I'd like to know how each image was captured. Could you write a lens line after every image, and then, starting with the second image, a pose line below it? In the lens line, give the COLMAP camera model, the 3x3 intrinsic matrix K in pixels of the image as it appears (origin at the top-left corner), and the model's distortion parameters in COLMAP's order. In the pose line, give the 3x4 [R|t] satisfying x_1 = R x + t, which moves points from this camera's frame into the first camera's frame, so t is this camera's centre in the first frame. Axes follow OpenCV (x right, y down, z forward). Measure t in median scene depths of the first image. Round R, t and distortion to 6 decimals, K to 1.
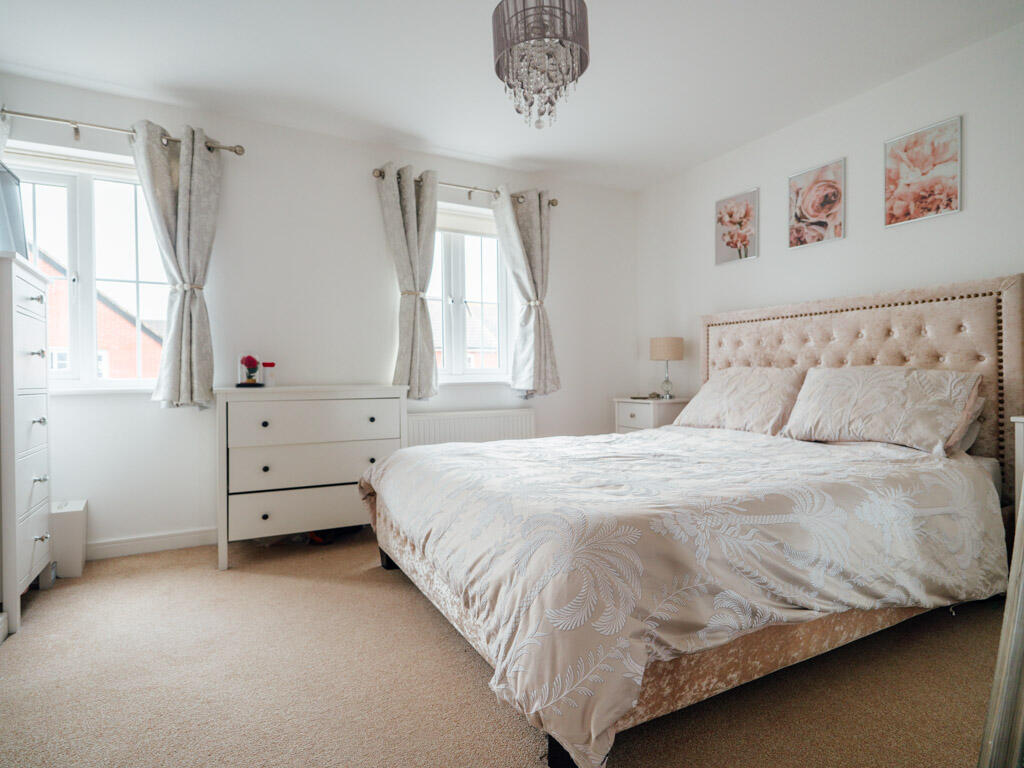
lens RADIAL K [[553.6, 0, 509.4], [0, 553.6, 383.6], [0, 0, 1]] dist [-0.004773, 0.000274]
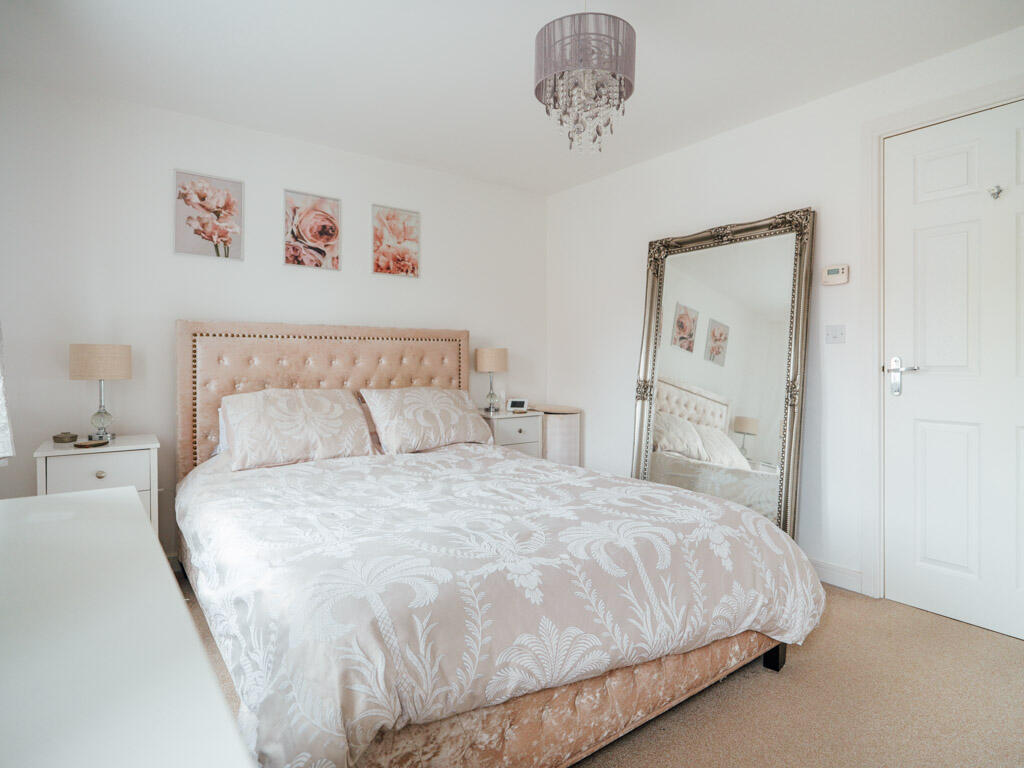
lens RADIAL K [[553.6, 0, 508.6], [0, 553.6, 374.4], [0, 0, 1]] dist [-0.004773, 0.000274]
pose [[-0.160972, -0.014701, 0.986849, -0.531947], [0.017937, 0.999680, 0.017818, -0.065305], [-0.986796, 0.020569, -0.160657, 0.808062]]
